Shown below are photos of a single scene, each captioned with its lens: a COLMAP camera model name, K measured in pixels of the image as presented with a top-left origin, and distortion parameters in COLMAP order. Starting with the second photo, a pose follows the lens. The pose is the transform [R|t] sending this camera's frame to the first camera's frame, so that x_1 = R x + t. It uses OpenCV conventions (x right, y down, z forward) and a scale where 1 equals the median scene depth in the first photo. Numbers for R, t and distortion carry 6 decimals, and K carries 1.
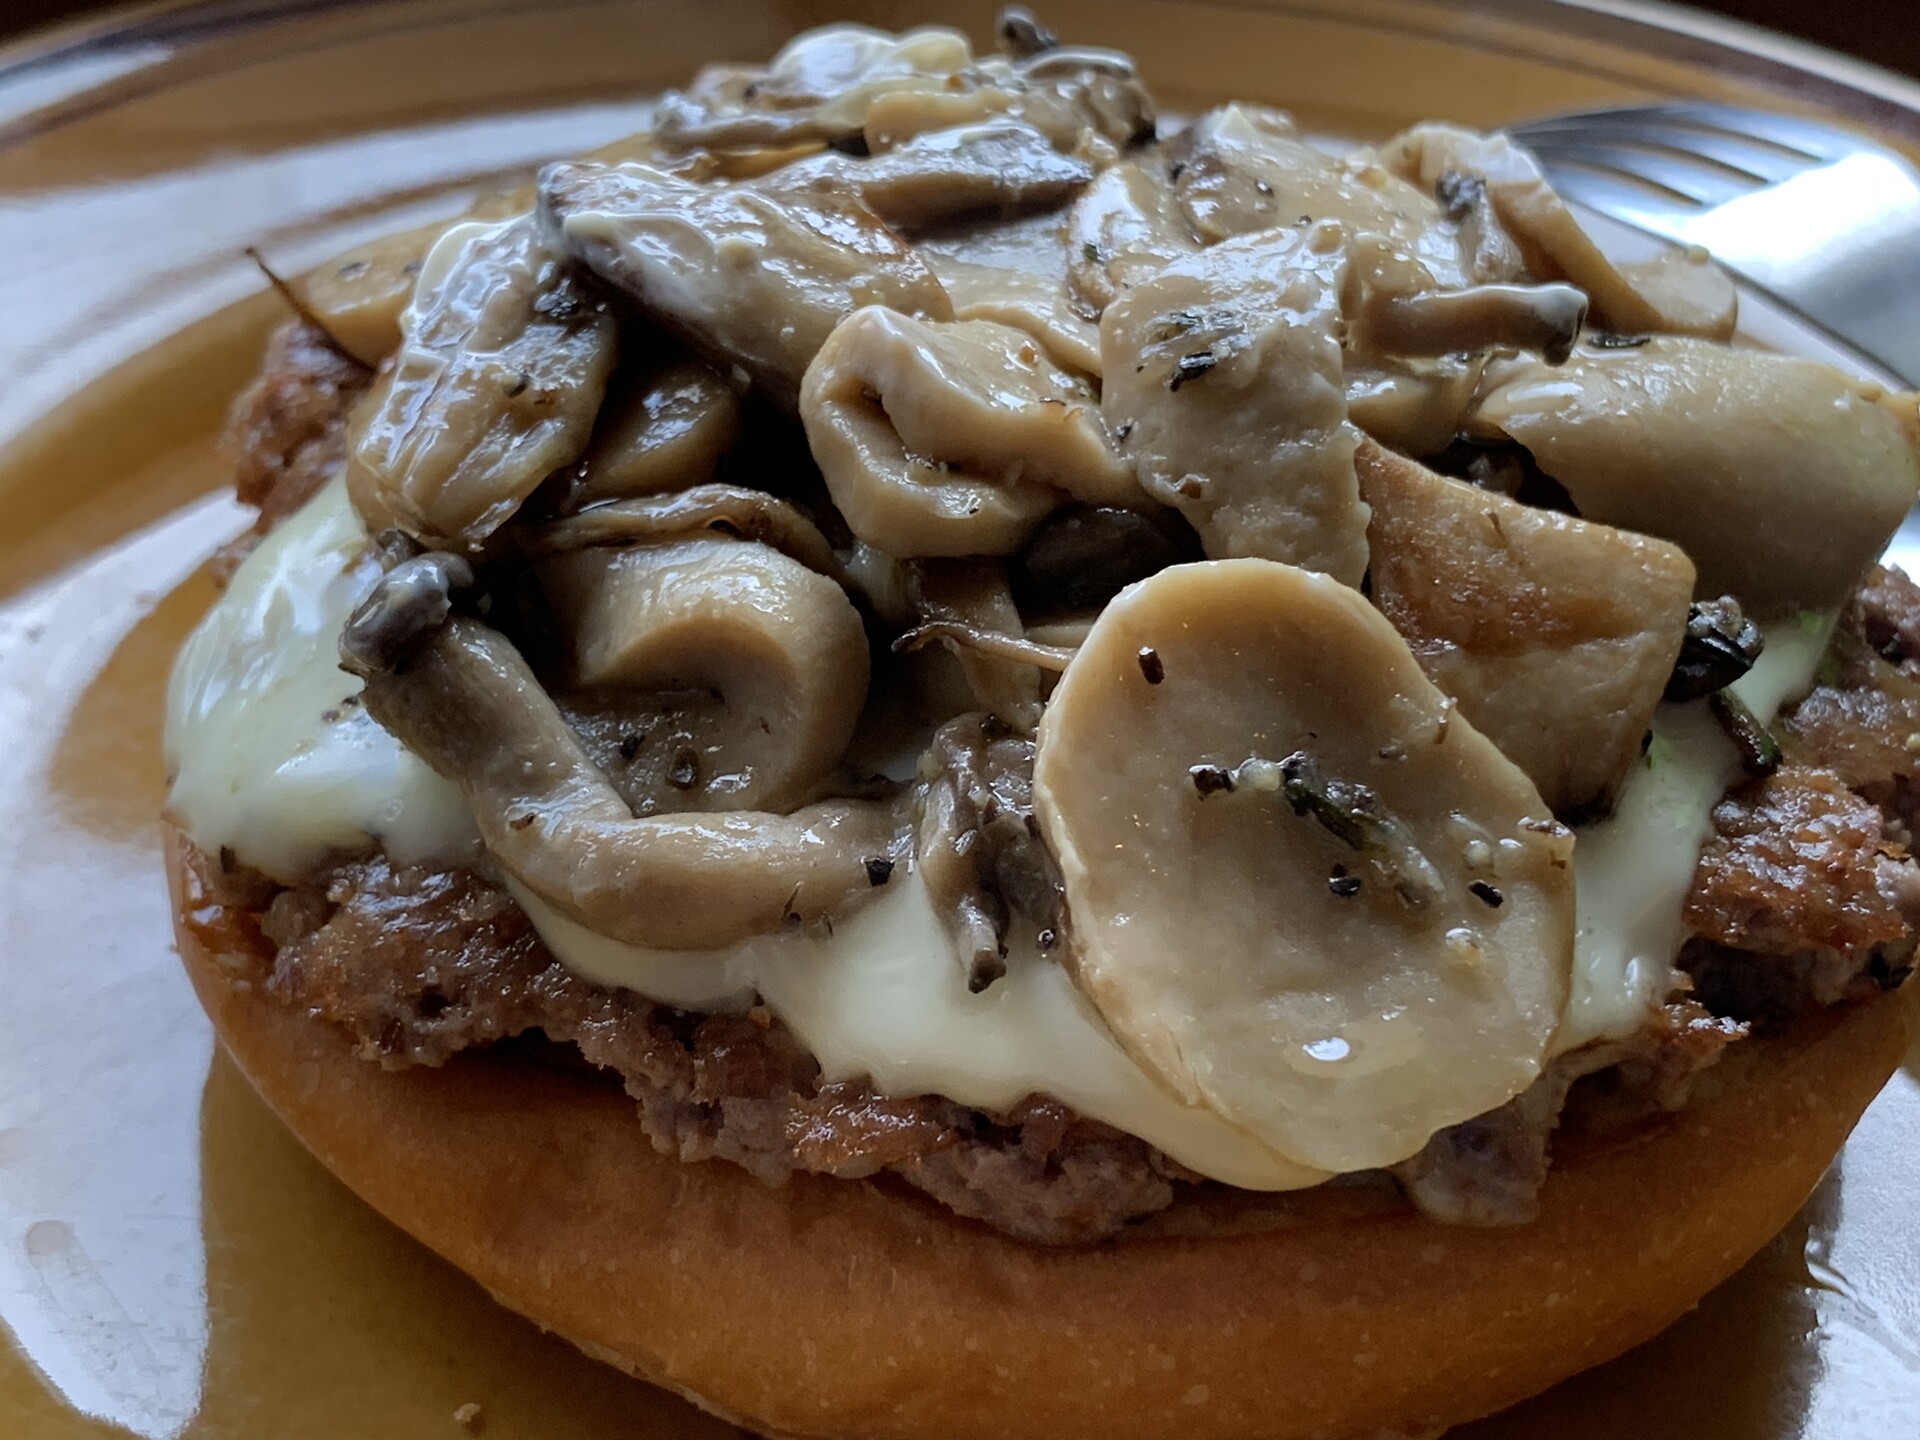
lens RADIAL K [[3025.3, 0, 960.0], [0, 3025.3, 720.0], [0, 0, 1]] dist [0.288374, -1.450483]
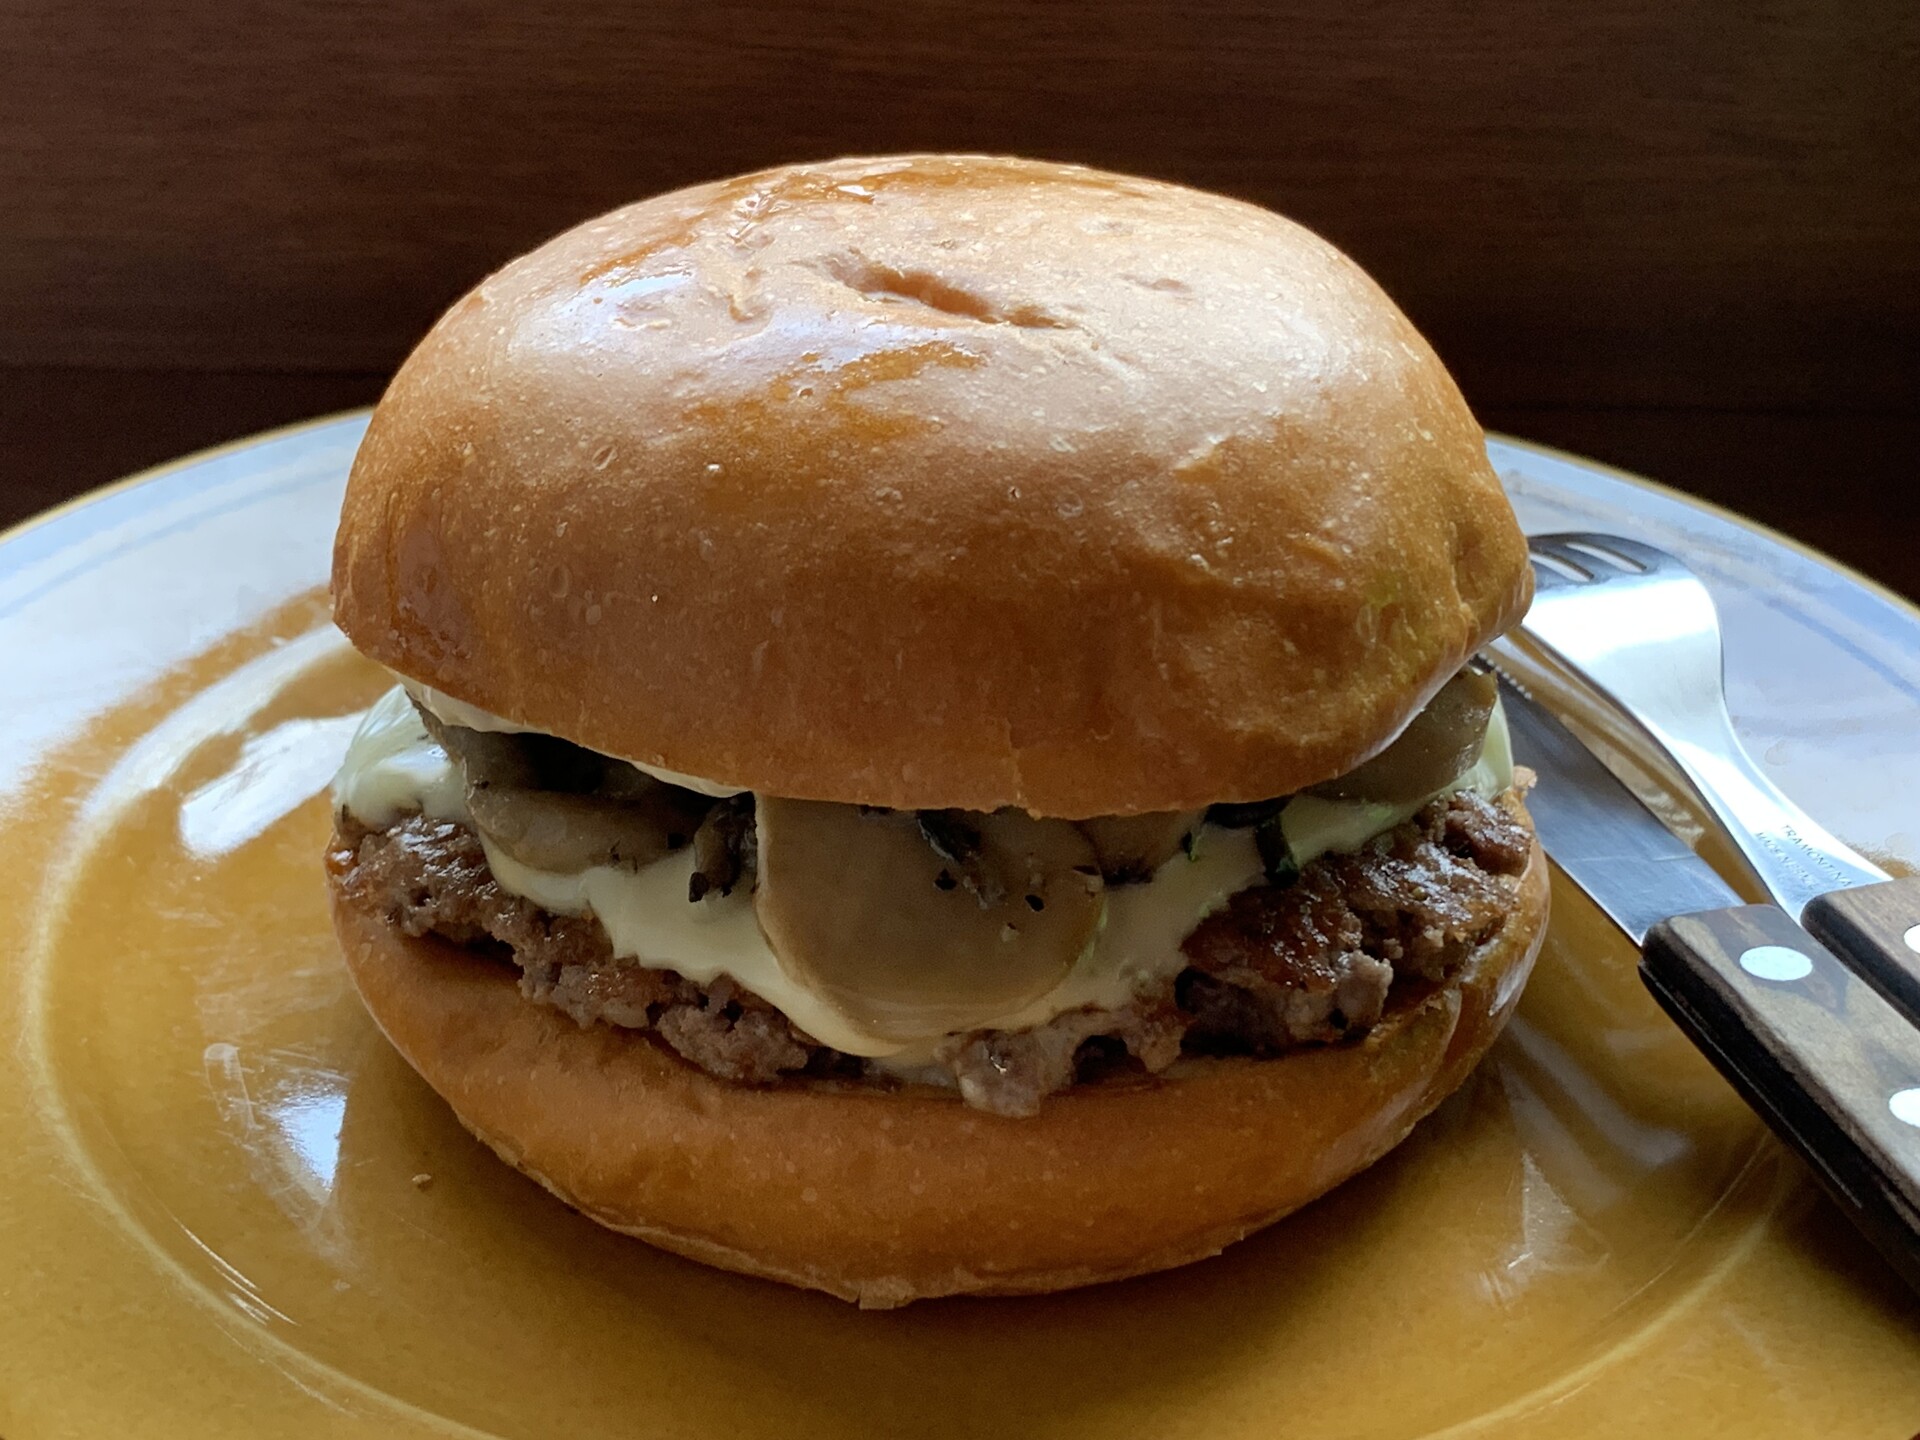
lens RADIAL K [[3025.3, 0, 960.0], [0, 3025.3, 720.0], [0, 0, 1]] dist [0.288374, -1.450483]
pose [[0.957247, 0.111791, -0.266797, 0.530313], [-0.158811, 0.973979, -0.161693, 0.219074], [0.241779, 0.197151, 0.950092, -0.505413]]
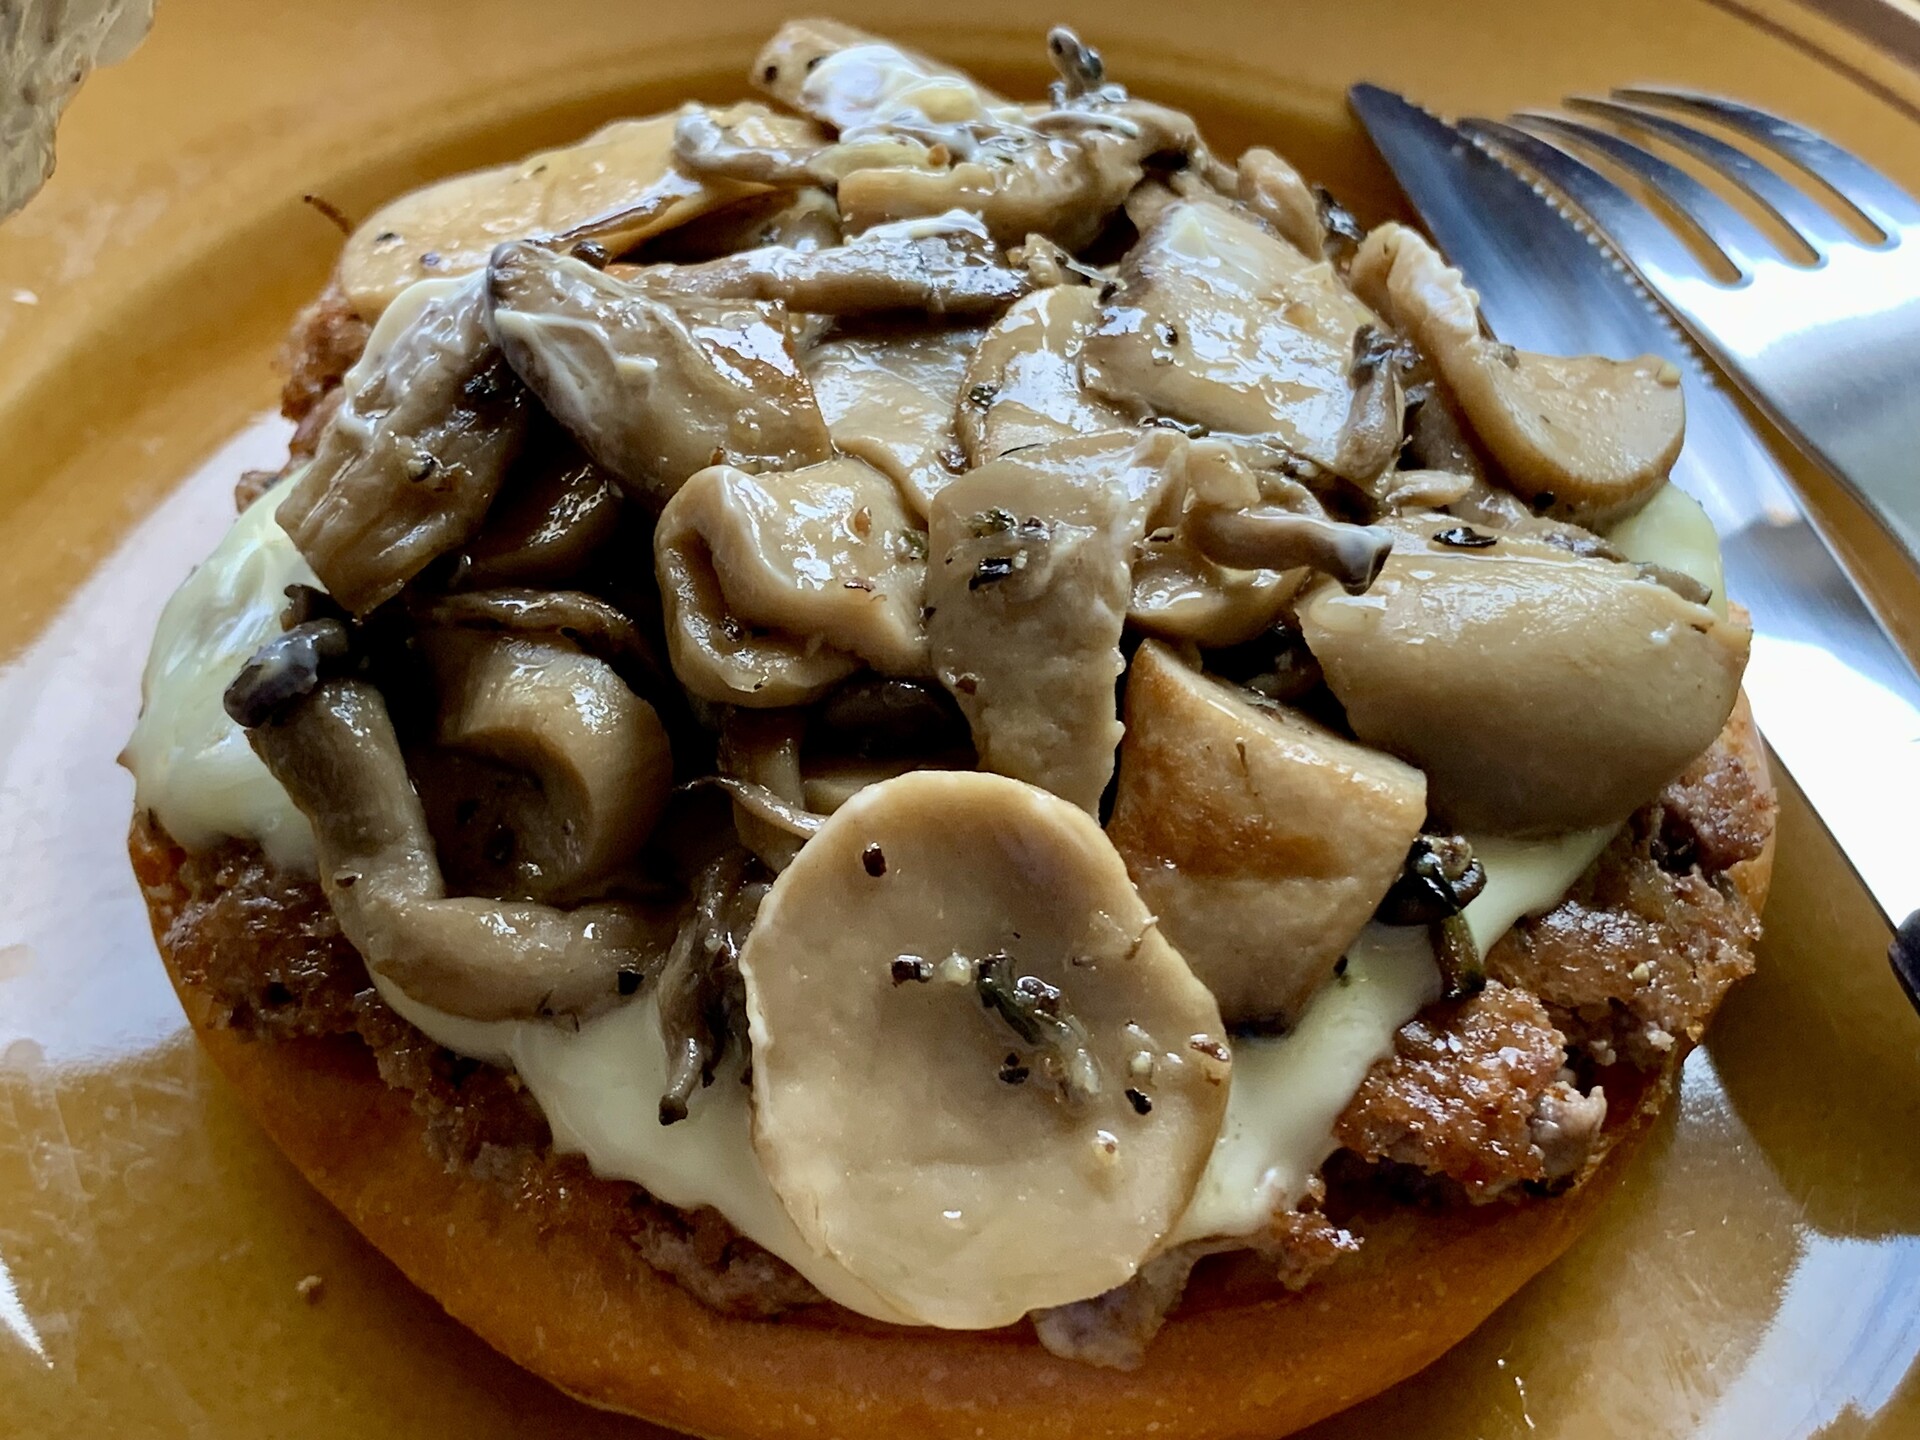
lens RADIAL K [[3025.3, 0, 960.0], [0, 3025.3, 720.0], [0, 0, 1]] dist [0.288374, -1.450483]
pose [[0.971382, 0.180881, -0.153946, 0.250997], [-0.141849, 0.961631, 0.234828, -0.329354], [0.190515, -0.206270, 0.959769, -0.073254]]
